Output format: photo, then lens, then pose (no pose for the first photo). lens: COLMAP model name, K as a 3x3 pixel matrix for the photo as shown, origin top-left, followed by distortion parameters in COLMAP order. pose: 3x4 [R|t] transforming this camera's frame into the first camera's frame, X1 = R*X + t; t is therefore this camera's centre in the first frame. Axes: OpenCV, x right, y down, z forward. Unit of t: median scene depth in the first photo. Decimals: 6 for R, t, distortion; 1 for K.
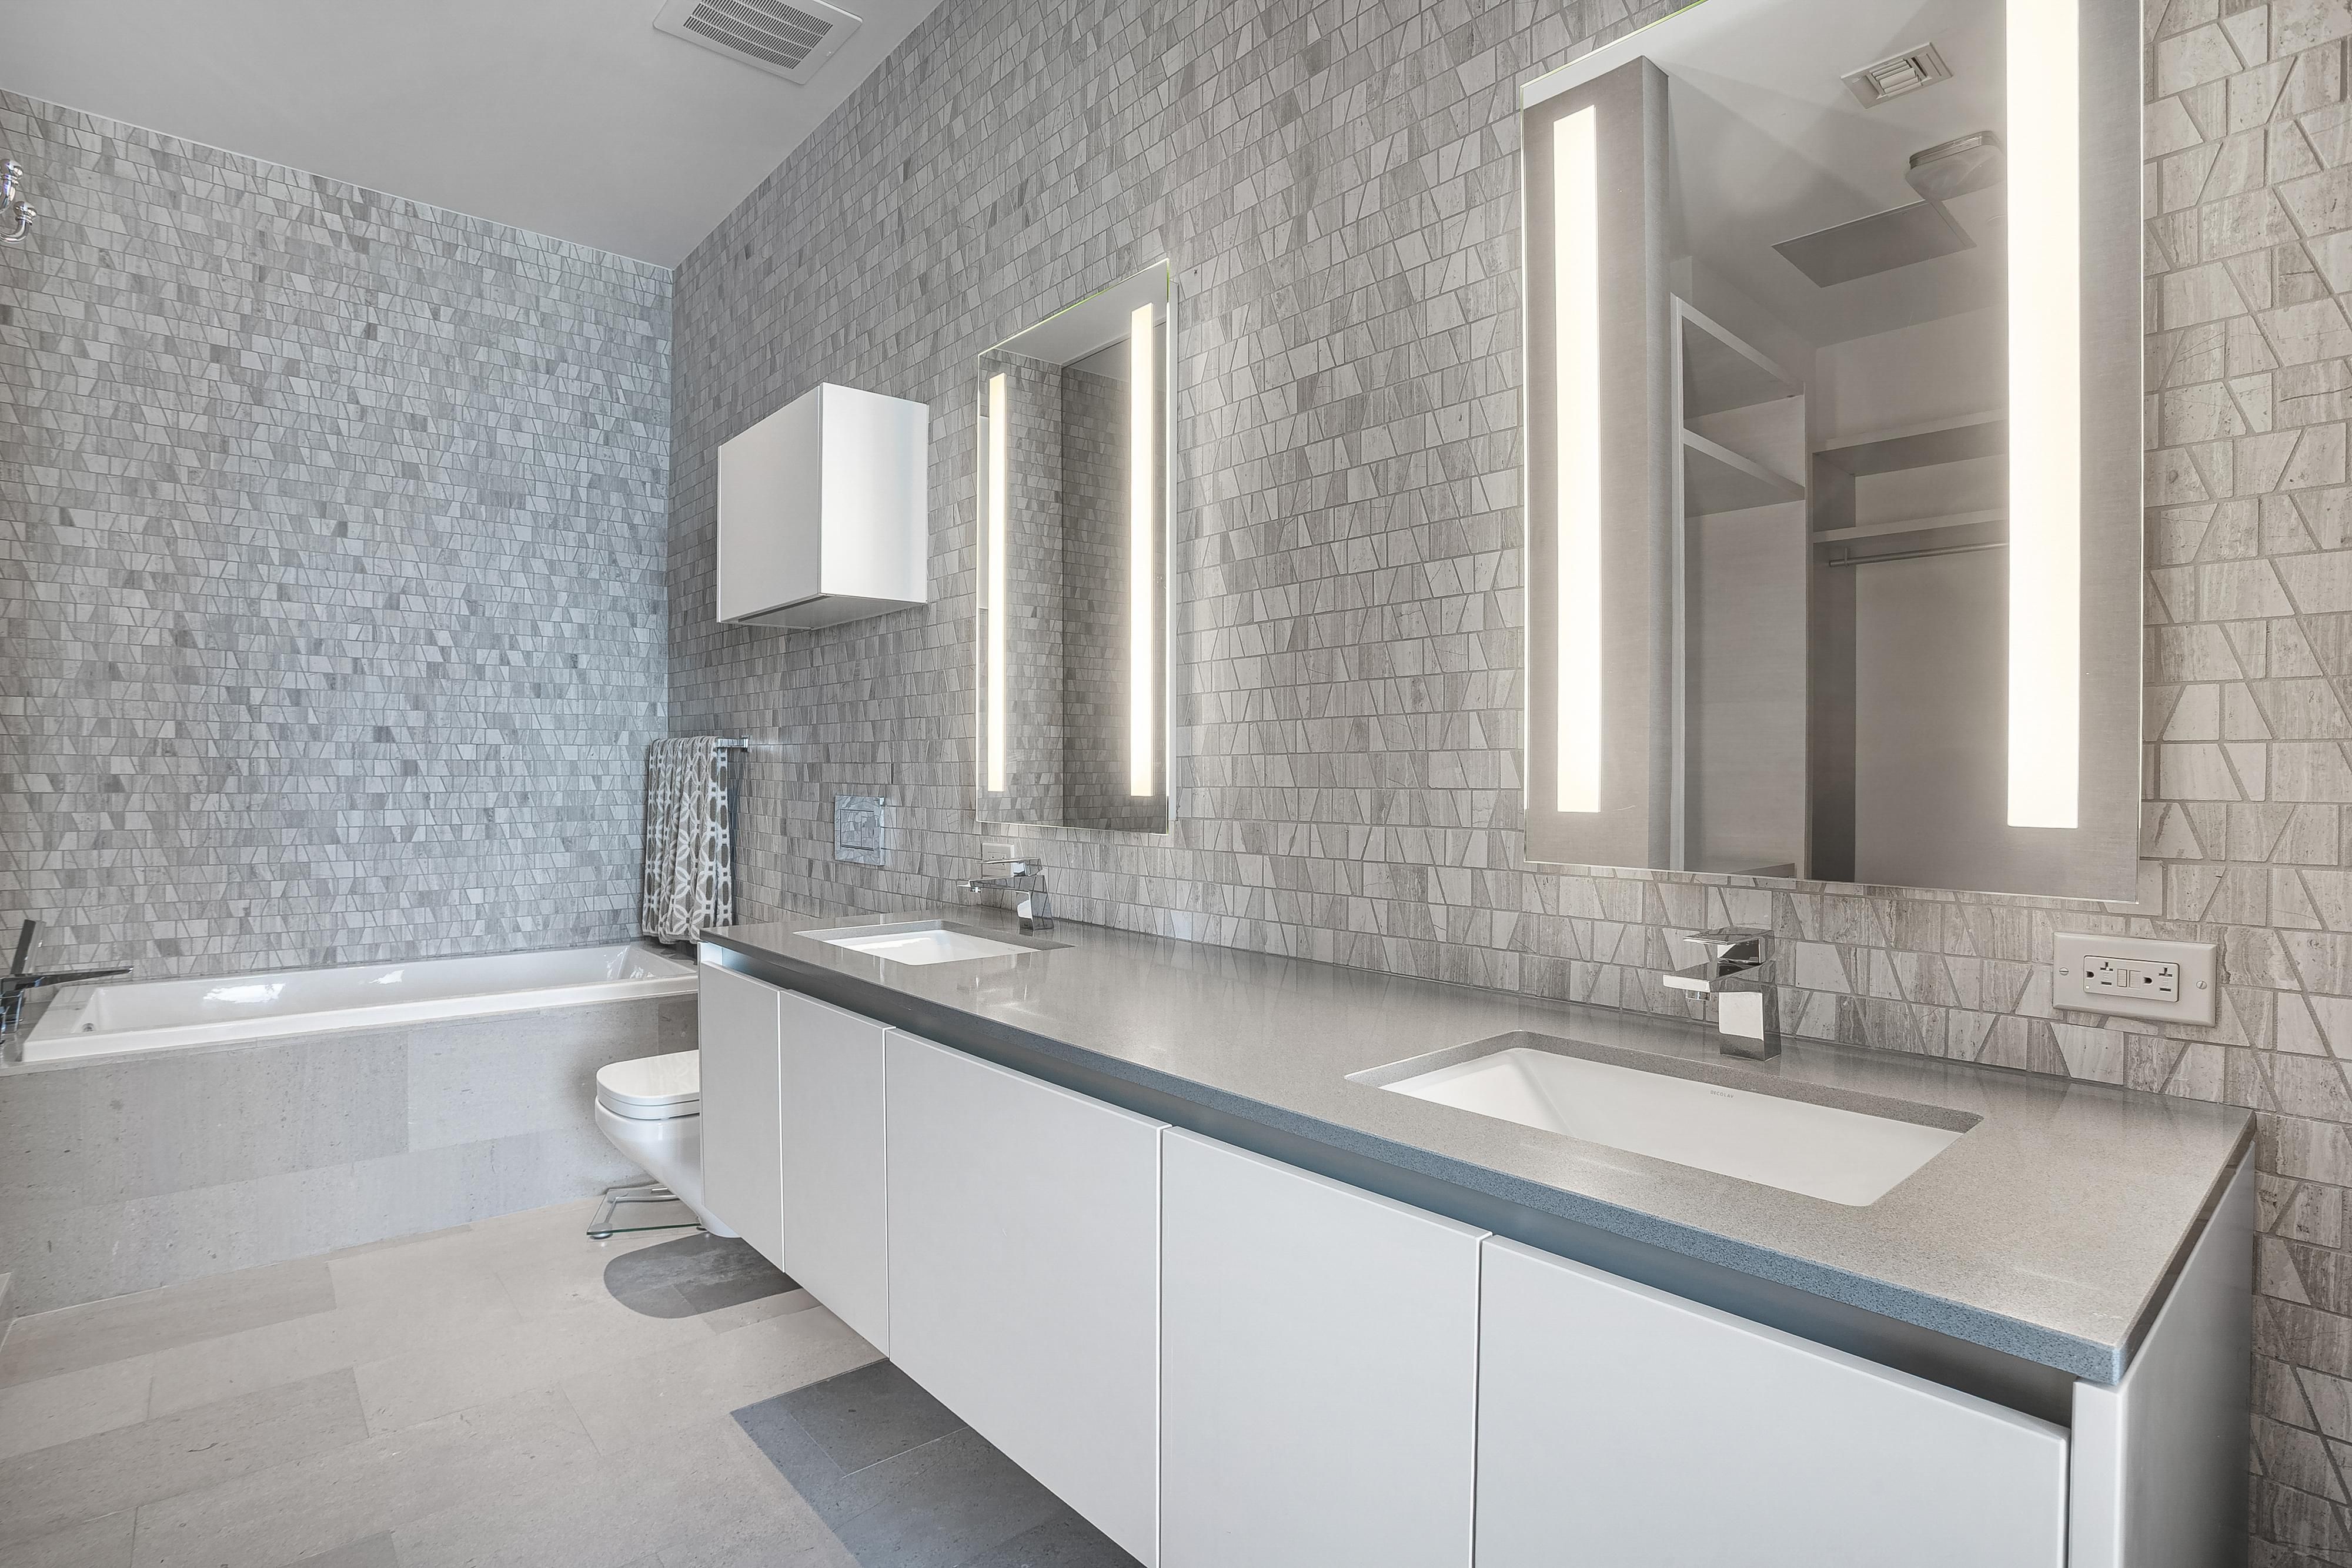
lens RADIAL K [[1147.8, 0, 1181.5], [0, 1147.8, 770.8], [0, 0, 1]] dist [-0.065992, 0.023496]
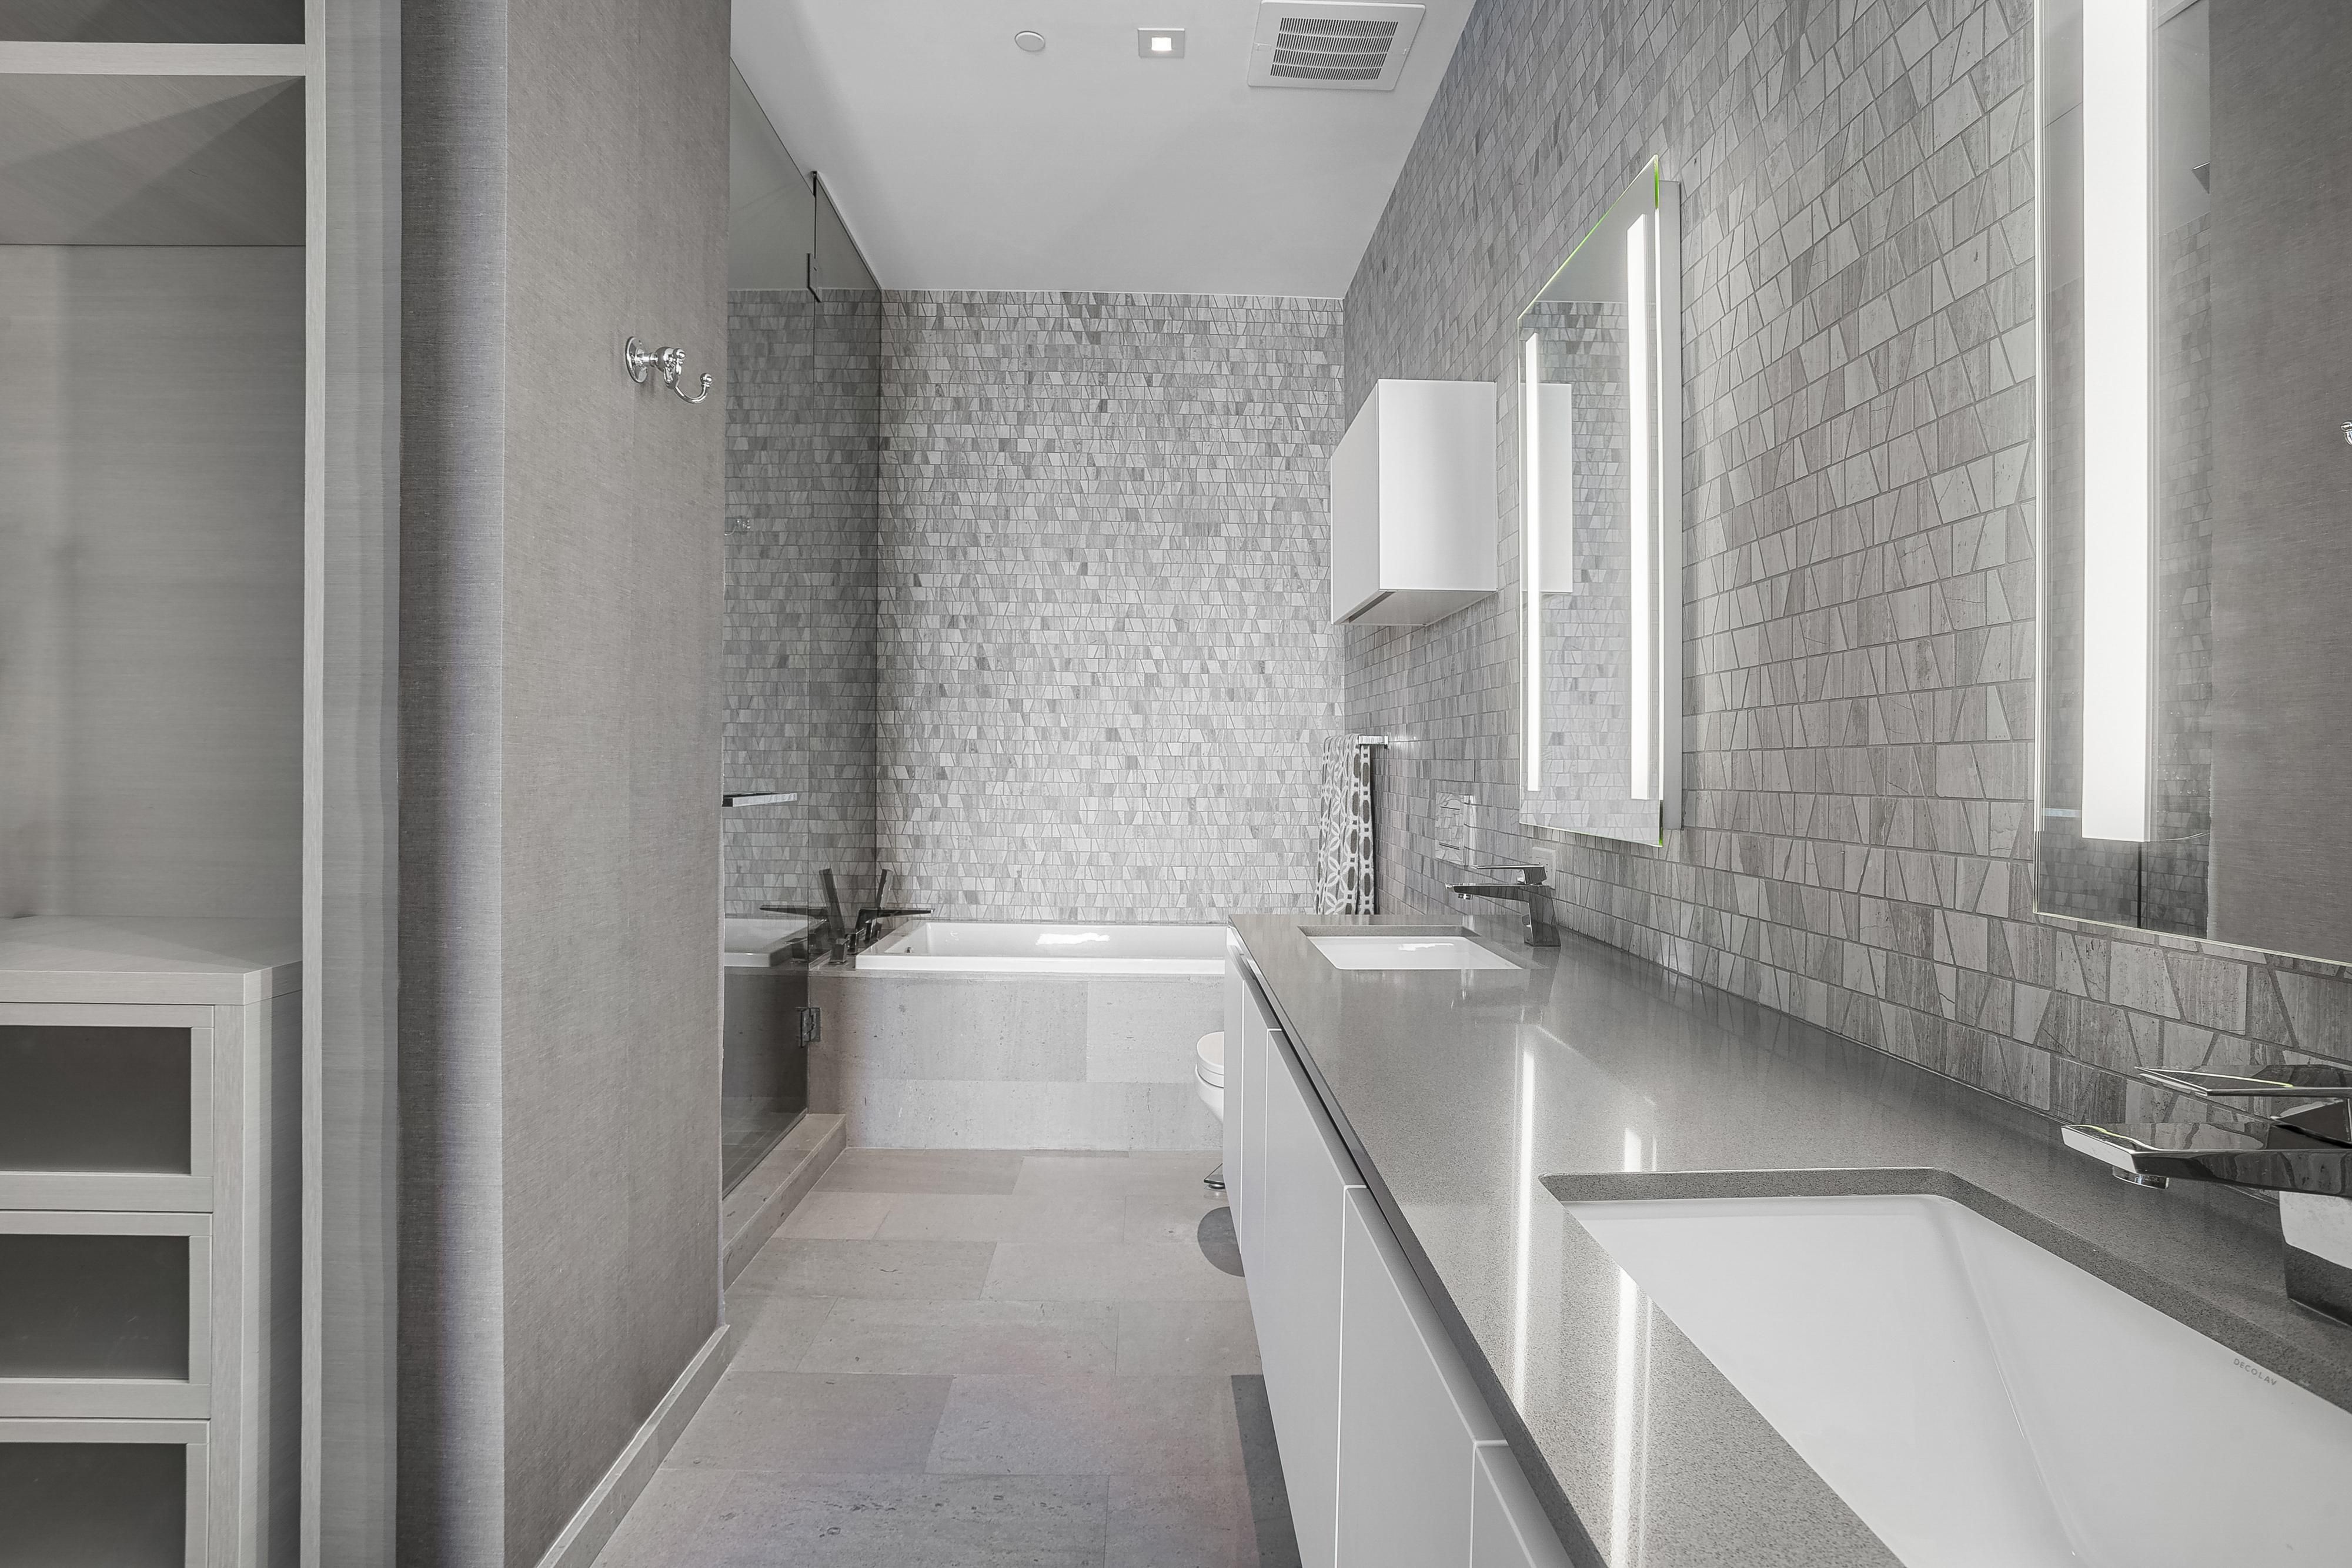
lens RADIAL K [[1147.8, 0, 1187.1], [0, 1147.8, 755.8], [0, 0, 1]] dist [-0.065992, 0.023496]
pose [[0.775134, 0.001029, -0.631796, 0.175191], [-0.007914, 0.999936, -0.008081, -0.000474], [0.631748, 0.011264, 0.775092, 0.108546]]
